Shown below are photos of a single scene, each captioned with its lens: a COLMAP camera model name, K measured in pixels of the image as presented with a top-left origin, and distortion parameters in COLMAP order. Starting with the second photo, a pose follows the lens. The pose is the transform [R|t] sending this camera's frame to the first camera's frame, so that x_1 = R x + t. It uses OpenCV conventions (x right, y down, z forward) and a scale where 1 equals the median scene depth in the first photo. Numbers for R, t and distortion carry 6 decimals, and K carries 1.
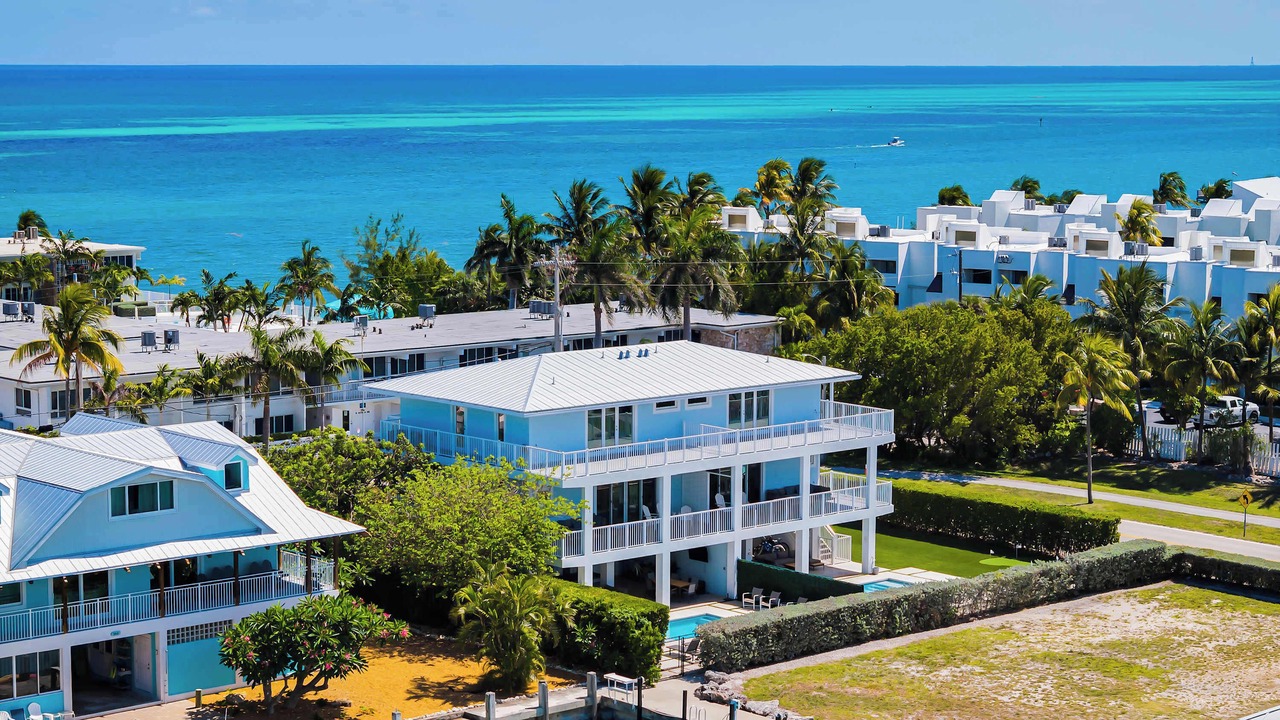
lens RADIAL K [[2484.7, 0, 640.0], [0, 2484.7, 360.0], [0, 0, 1]] dist [0.004195, 0.099141]
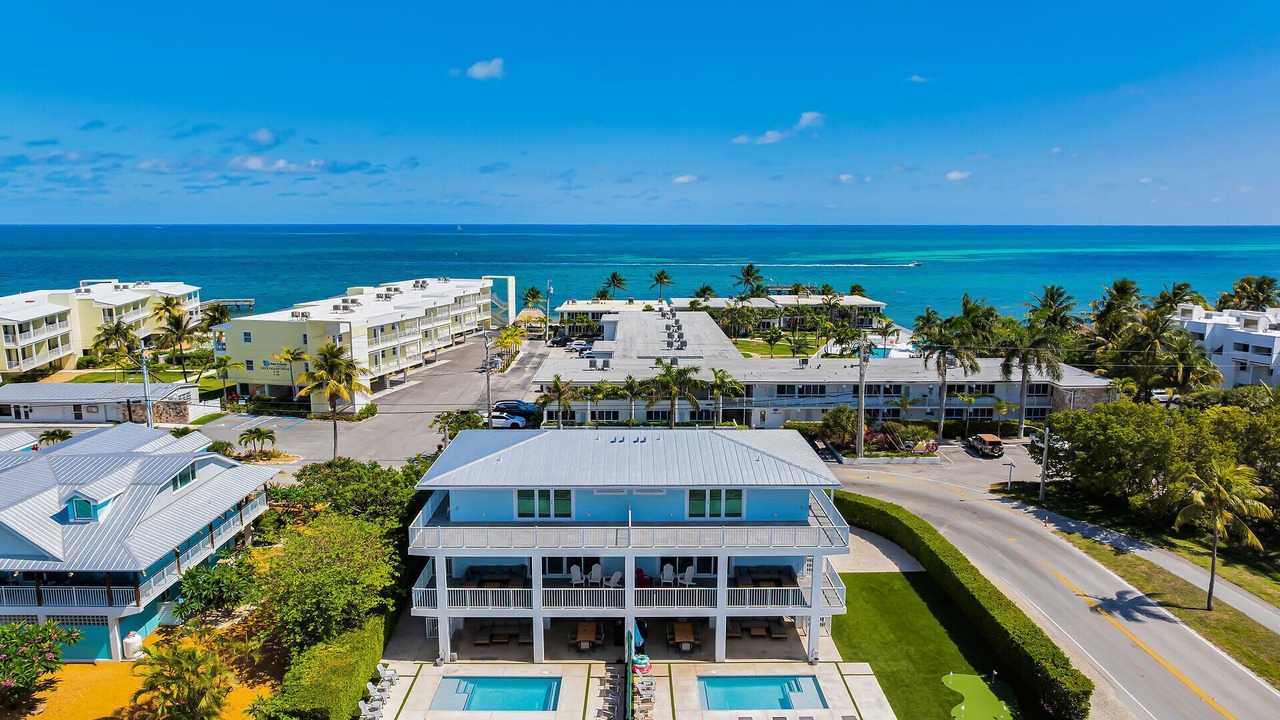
lens RADIAL K [[756.8, 0, 640.0], [0, 756.8, 360.0], [0, 0, 1]] dist [-0.000598, -0.000202]
pose [[0.715396, 0.118242, -0.688642, 0.266639], [-0.079216, 0.992948, 0.088199, -0.078712], [0.694214, -0.008546, 0.719718, 0.708897]]
